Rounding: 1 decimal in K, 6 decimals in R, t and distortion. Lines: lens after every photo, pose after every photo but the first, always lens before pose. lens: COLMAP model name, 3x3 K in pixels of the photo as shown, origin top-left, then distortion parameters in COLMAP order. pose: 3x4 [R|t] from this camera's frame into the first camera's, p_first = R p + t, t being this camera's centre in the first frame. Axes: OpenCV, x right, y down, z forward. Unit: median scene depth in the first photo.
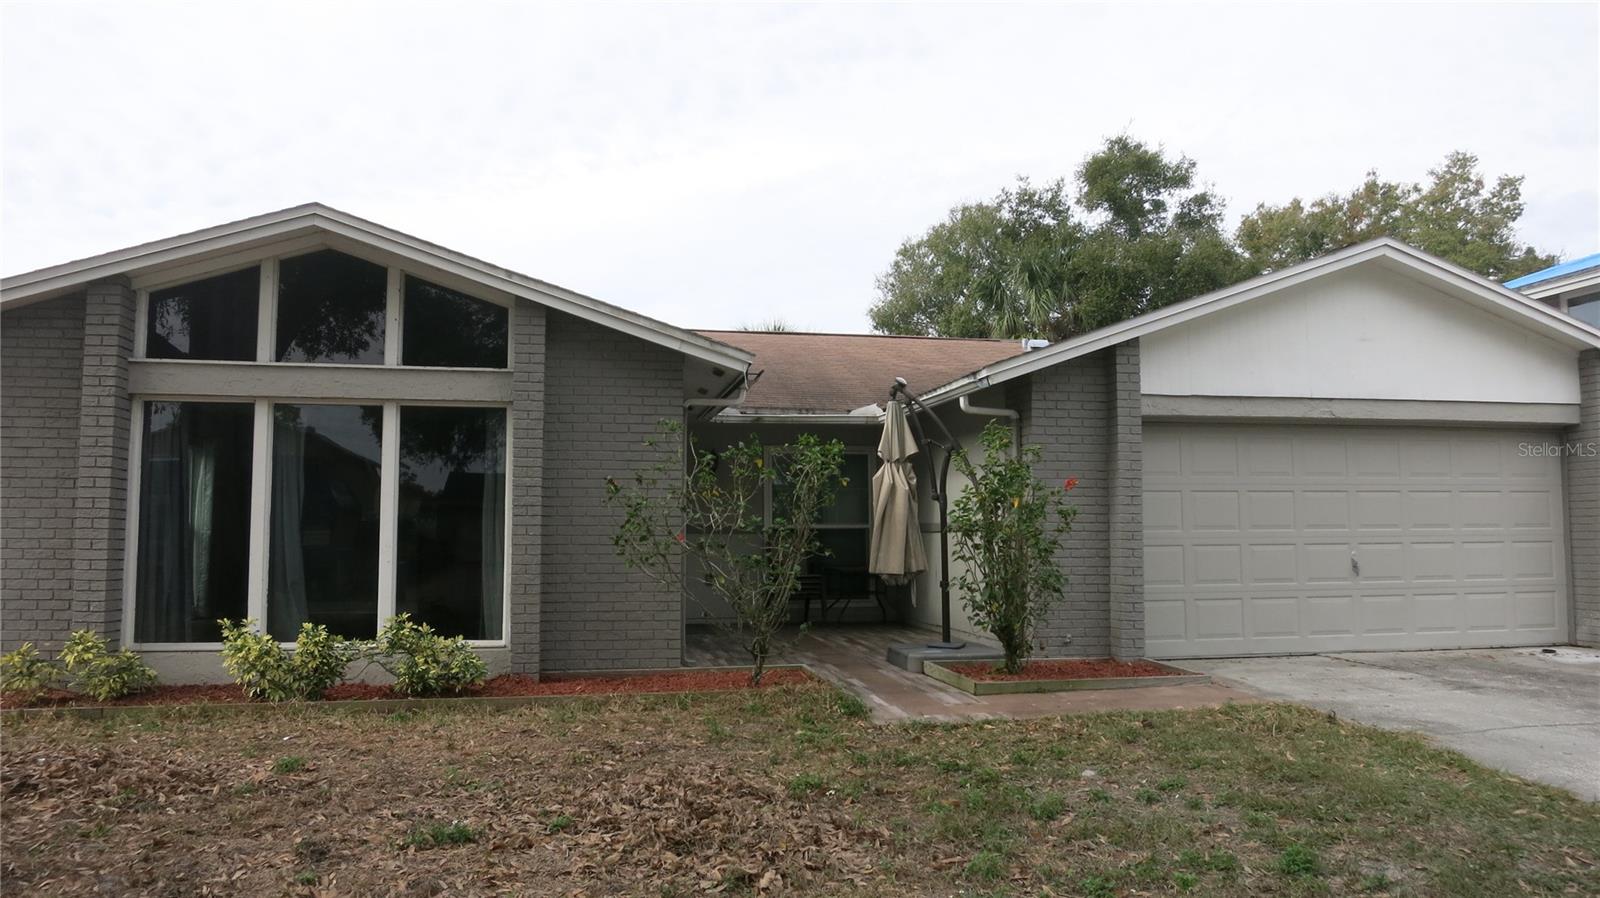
lens RADIAL K [[1148.8, 0, 800.0], [0, 1148.8, 449.0], [0, 0, 1]] dist [-0.029864, -0.020893]
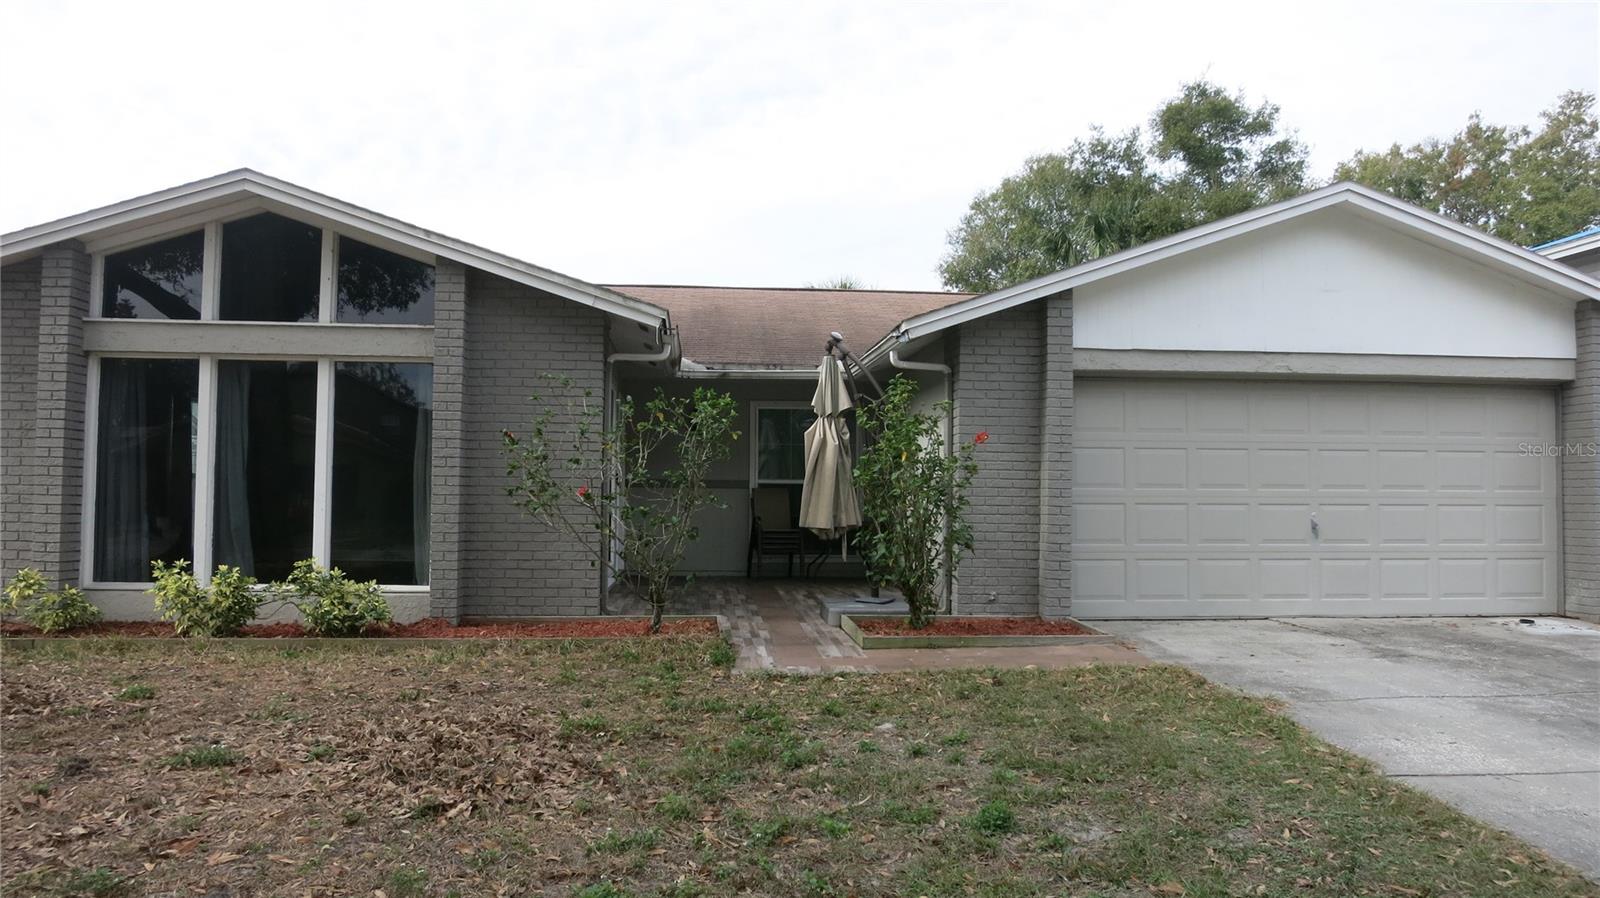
lens RADIAL K [[1148.8, 0, 800.0], [0, 1148.8, 449.0], [0, 0, 1]] dist [-0.029864, -0.020893]
pose [[0.994342, 0.006590, -0.106022, 0.167083], [-0.002744, 0.999334, 0.036386, 0.002874], [0.106191, -0.035889, 0.993698, 0.002330]]
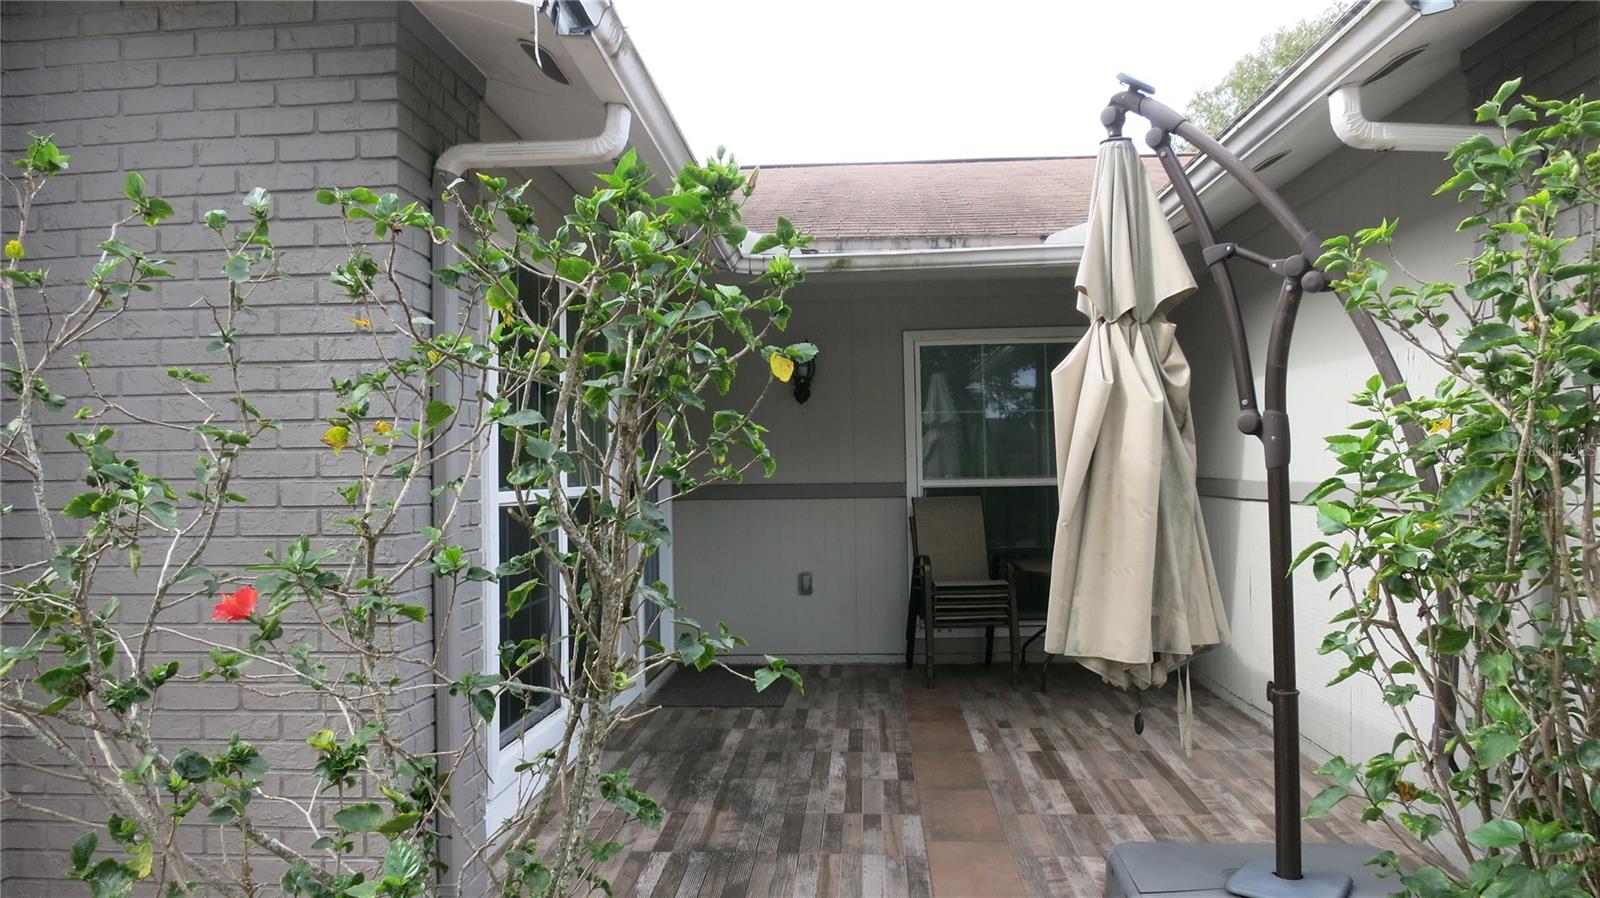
lens RADIAL K [[1148.8, 0, 800.0], [0, 1148.8, 449.0], [0, 0, 1]] dist [-0.029864, -0.020893]
pose [[0.967742, -0.018288, -0.251279, 0.076459], [0.034024, 0.997712, 0.058422, 0.026039], [0.249635, -0.065087, 0.966150, 0.663653]]
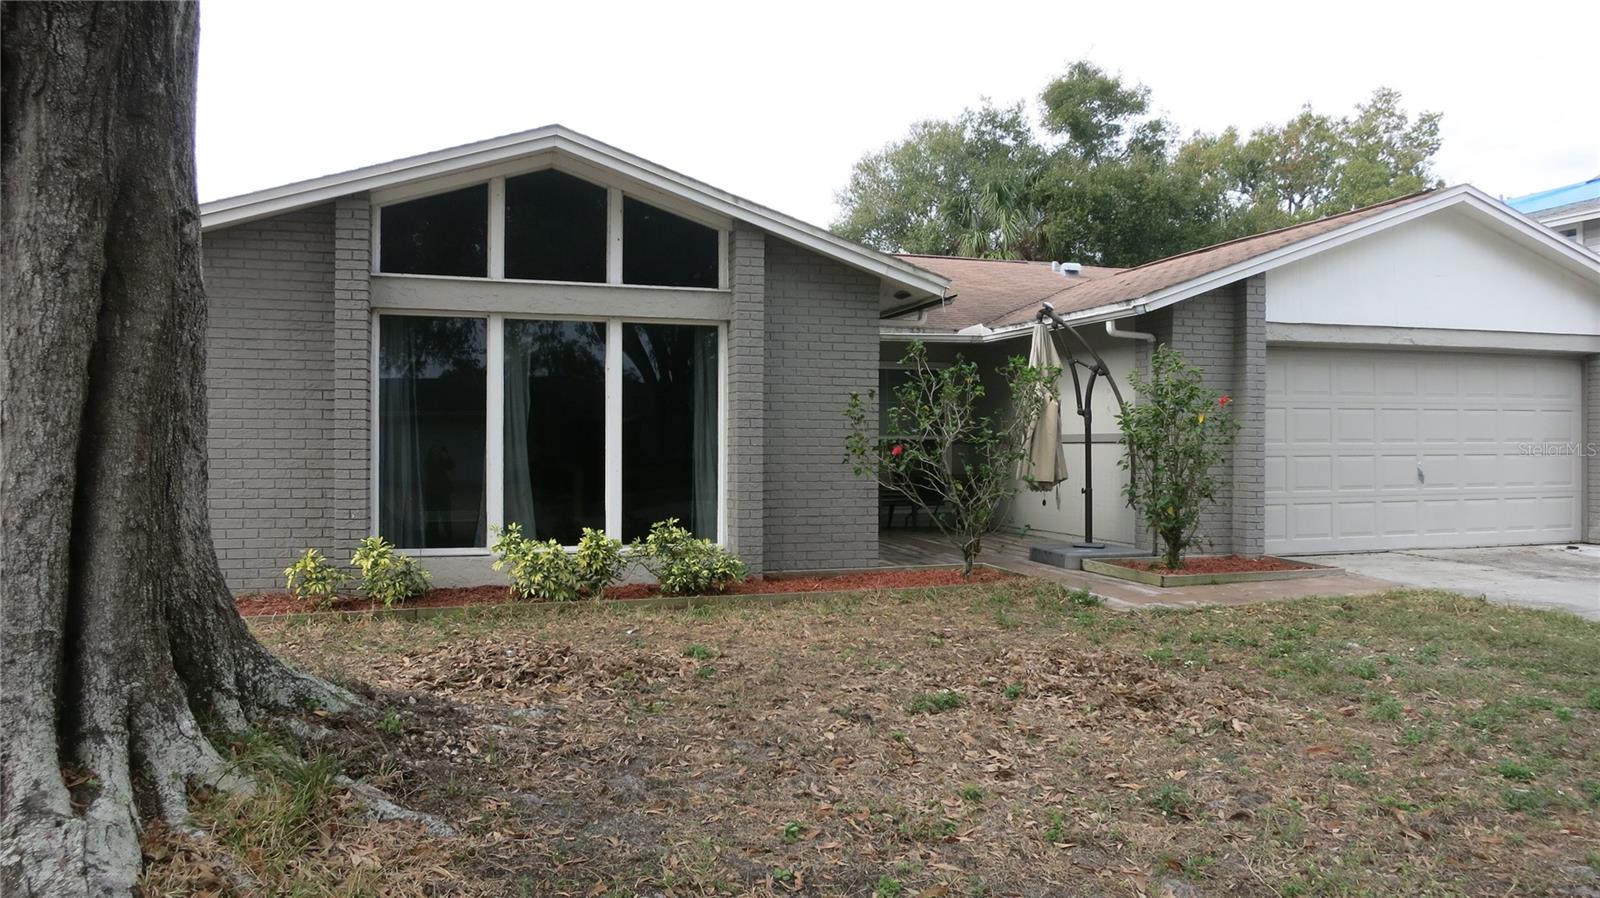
lens RADIAL K [[1148.2, 0, 807.8], [0, 1148.2, 444.4], [0, 0, 1]] dist [-0.028594, -0.001871]
pose [[0.993361, 0.003054, 0.115002, -0.270007], [-0.011631, 0.997192, 0.073985, -0.005510], [-0.114453, -0.074832, 0.990606, -0.063033]]
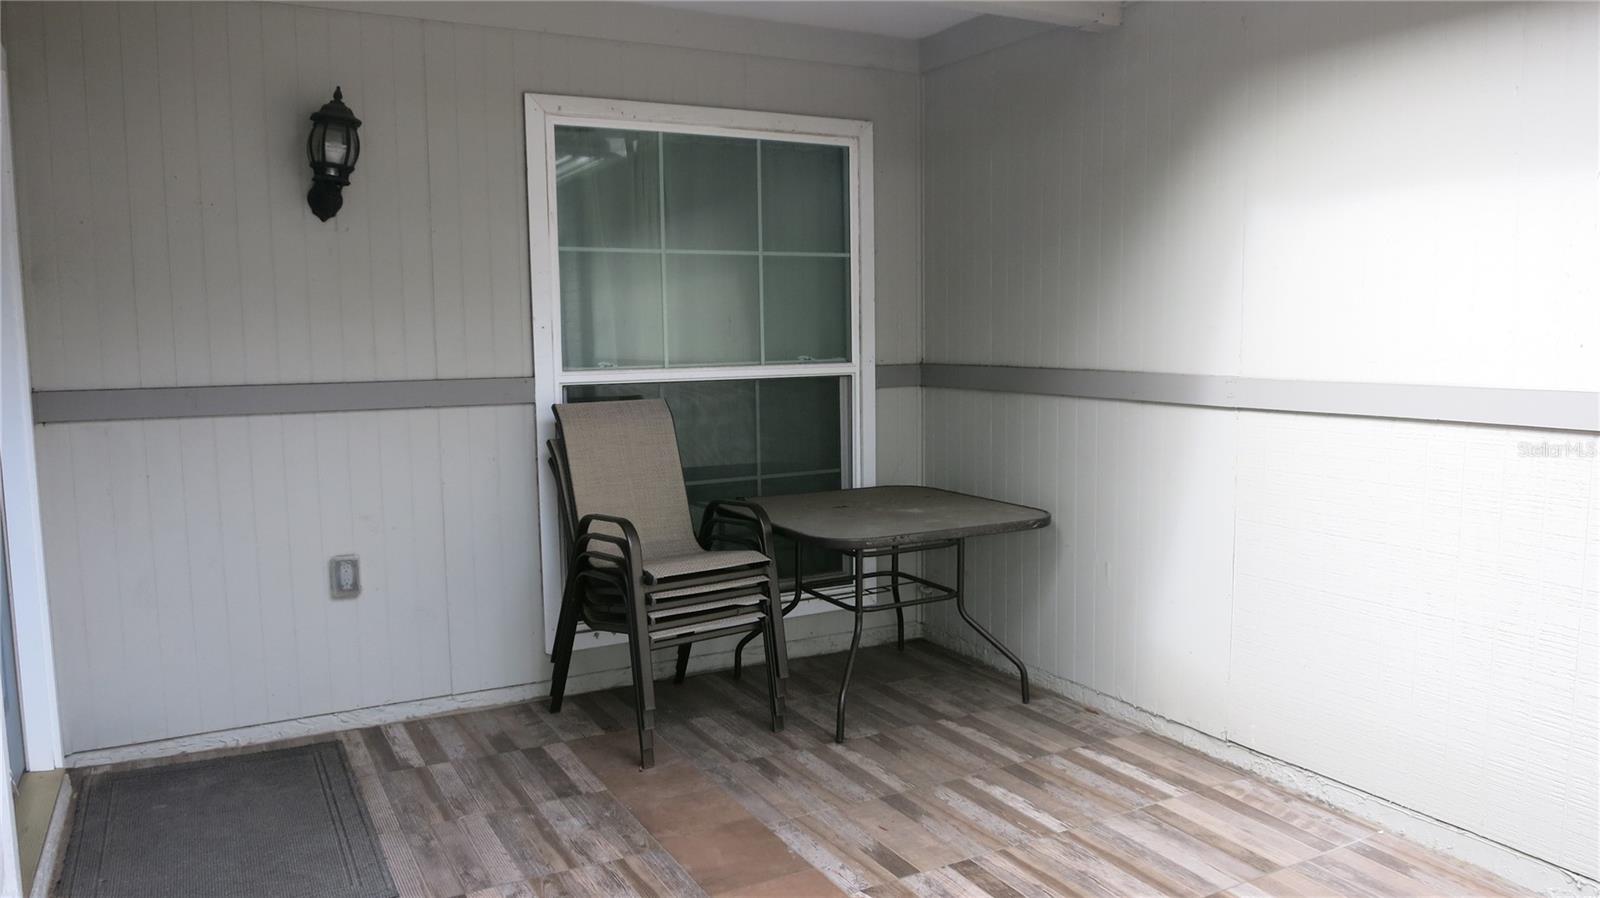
lens RADIAL K [[1148.8, 0, 800.0], [0, 1148.8, 449.0], [0, 0, 1]] dist [-0.029864, -0.020893]
pose [[0.958826, -0.037451, 0.281512, -0.070982], [-0.012635, 0.984659, 0.174031, 0.047011], [-0.283711, -0.170422, 0.943644, 0.986991]]
